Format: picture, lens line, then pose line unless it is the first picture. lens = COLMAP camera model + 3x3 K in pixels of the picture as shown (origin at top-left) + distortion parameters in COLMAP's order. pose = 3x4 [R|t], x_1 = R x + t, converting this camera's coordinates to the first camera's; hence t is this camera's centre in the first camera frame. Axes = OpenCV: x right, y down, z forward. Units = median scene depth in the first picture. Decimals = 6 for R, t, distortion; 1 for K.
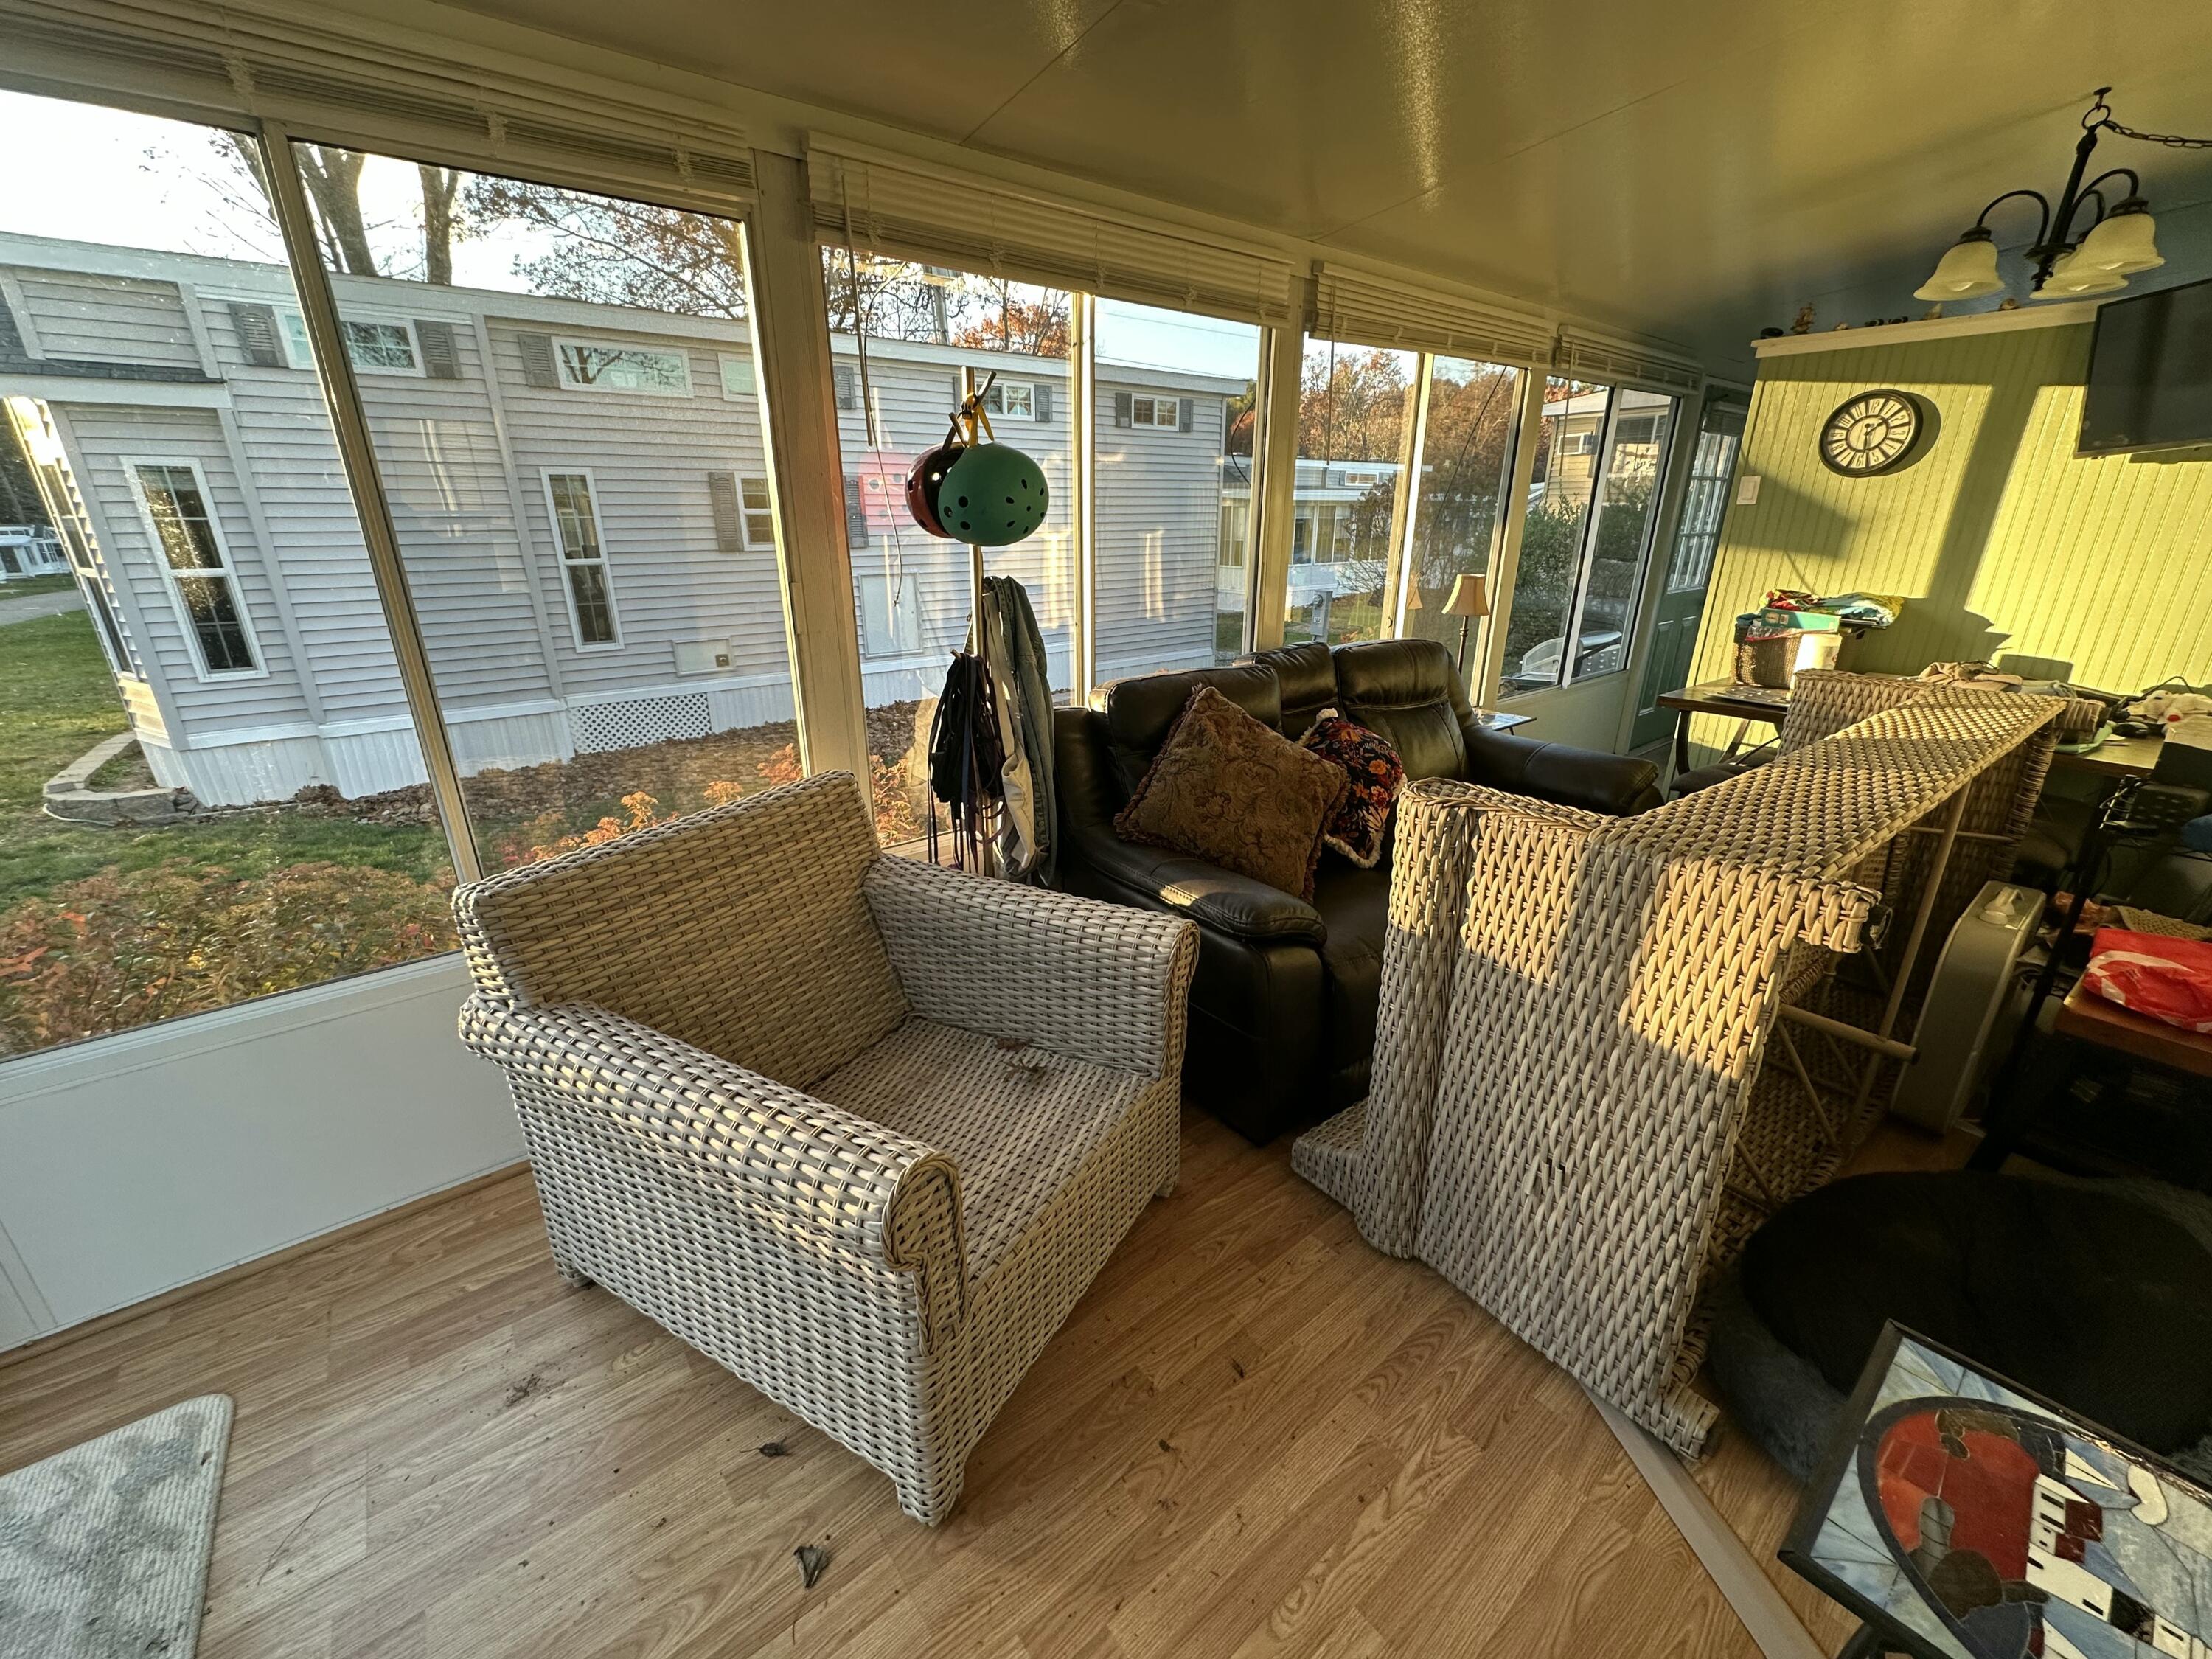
lens RADIAL K [[879.0, 0, 1111.2], [0, 879.0, 819.4], [0, 0, 1]] dist [-0.003045, 0.000980]
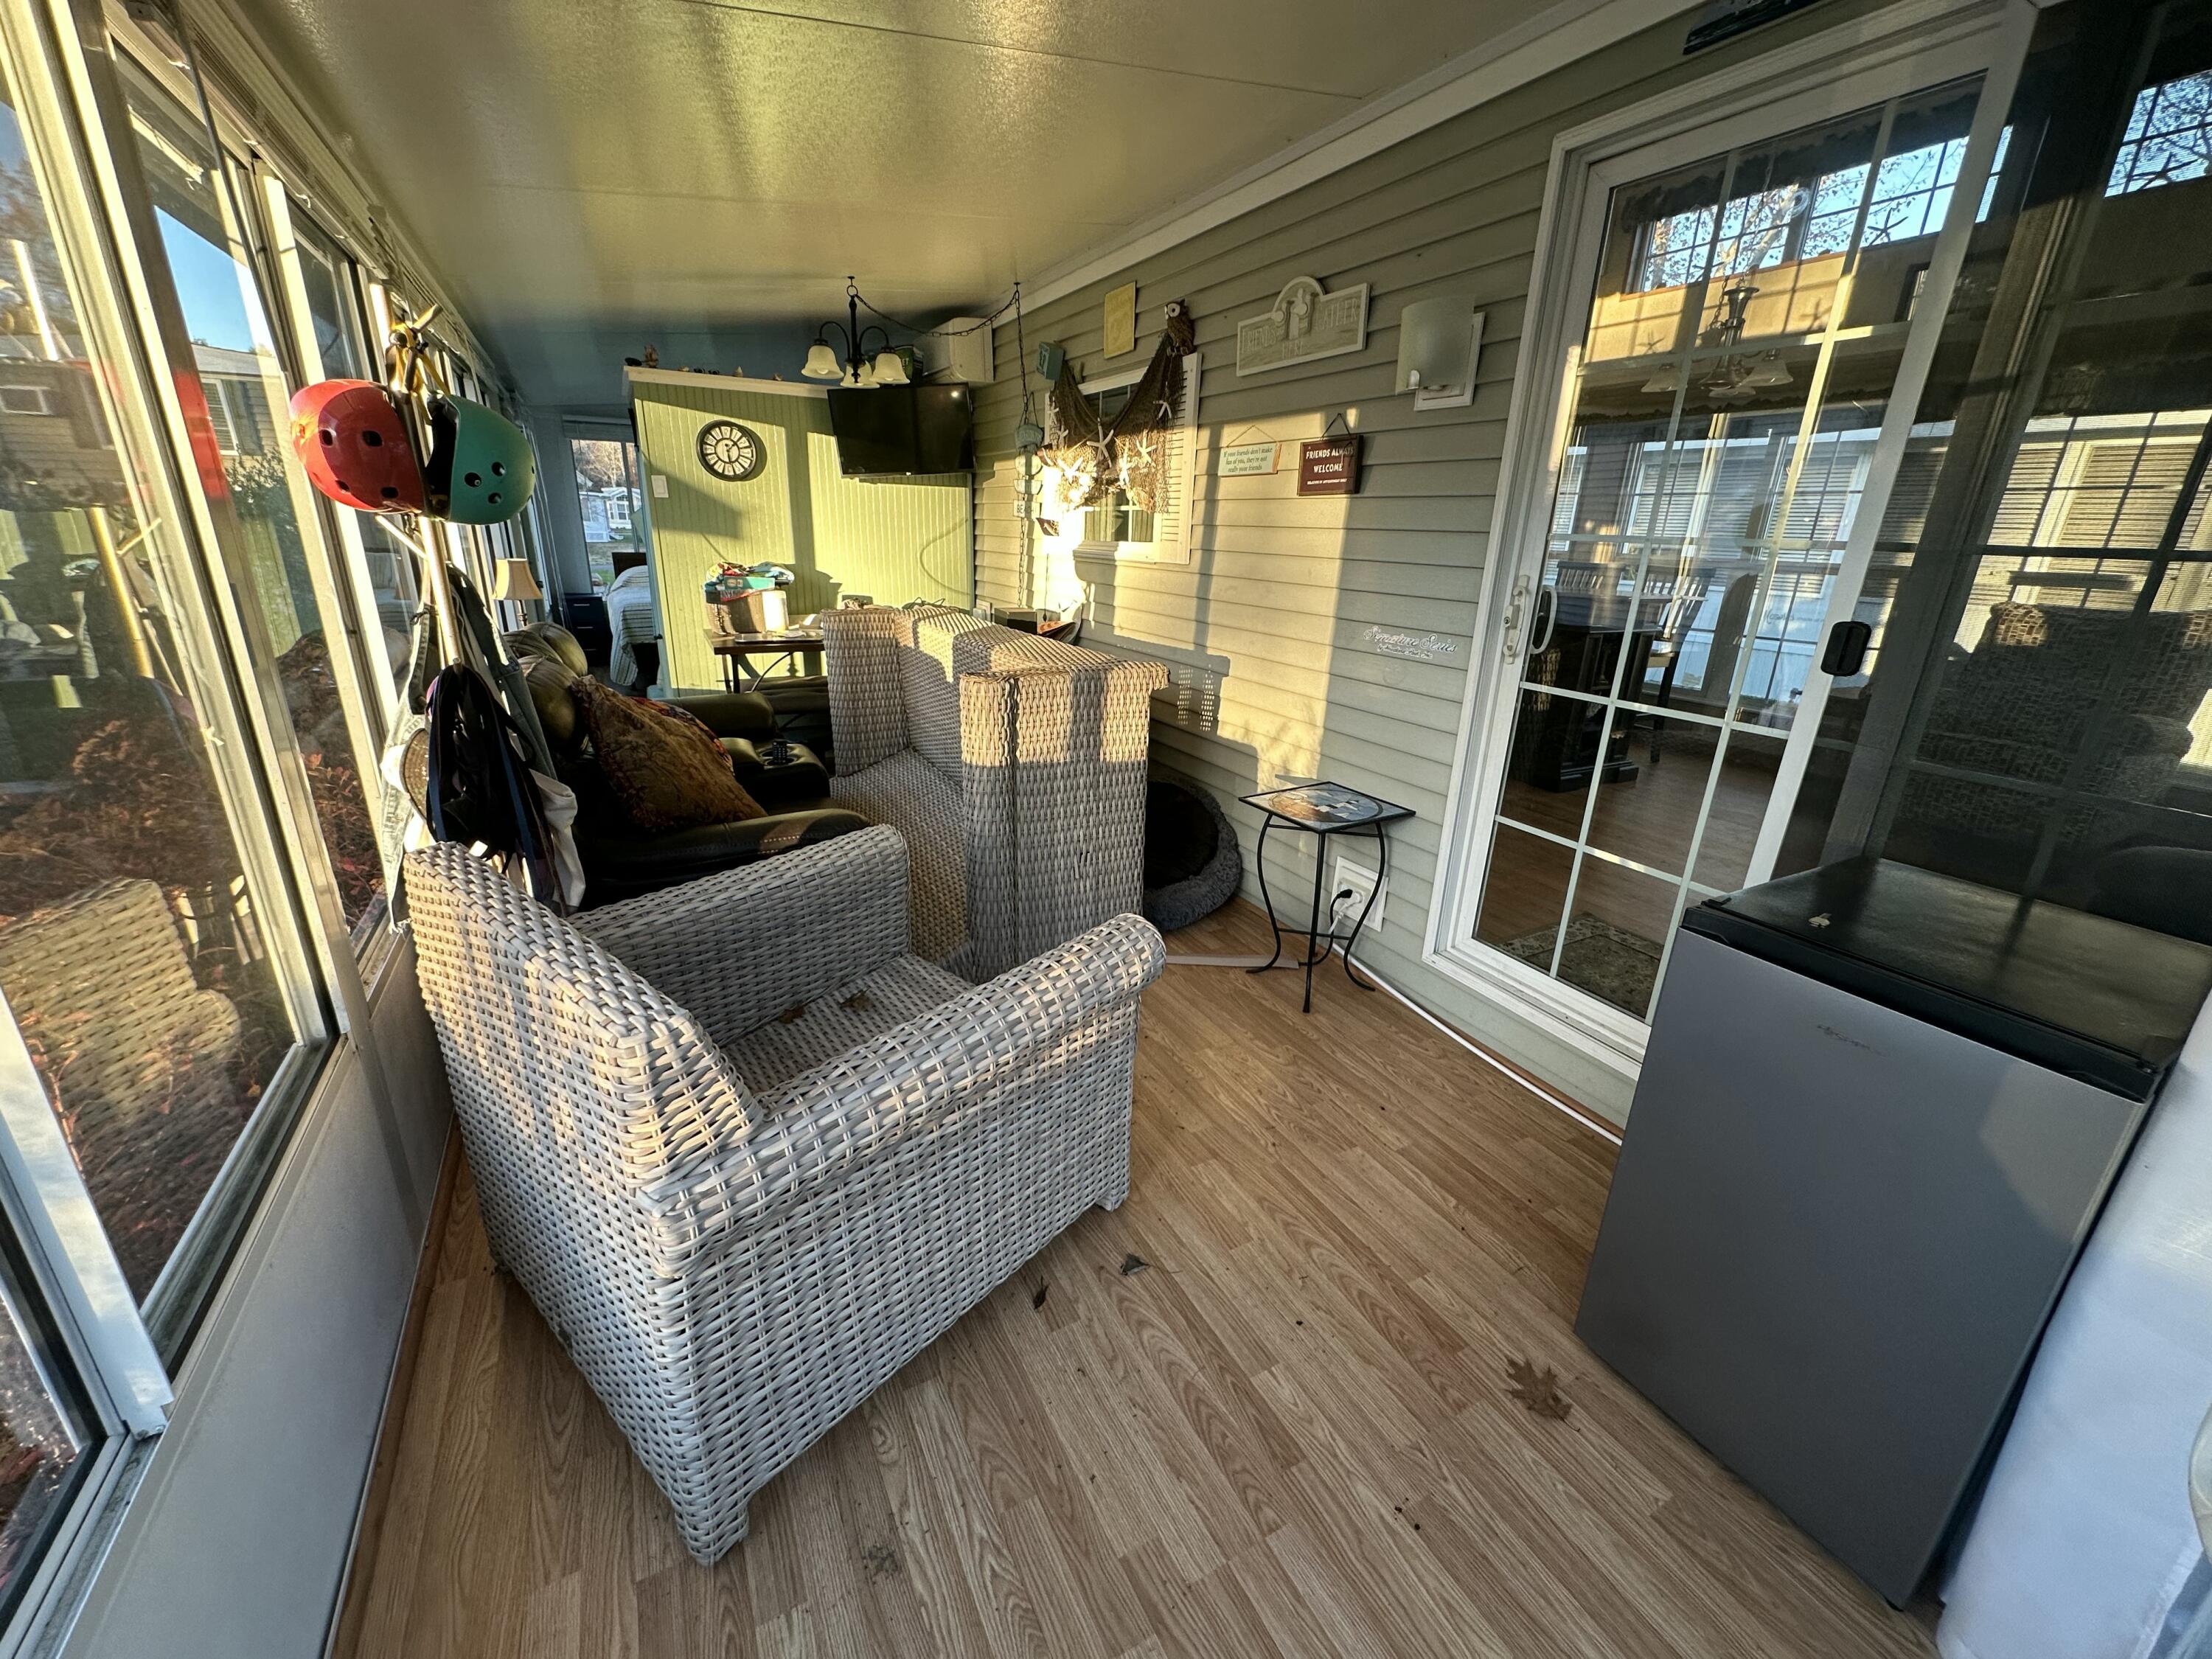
lens RADIAL K [[879.0, 0, 1099.7], [0, 879.0, 808.4], [0, 0, 1]] dist [-0.003045, 0.000980]
pose [[0.195327, -0.296767, 0.934760, -0.527941], [0.299453, 0.925650, 0.231301, -0.052732], [-0.933903, 0.234737, 0.269673, 0.192642]]
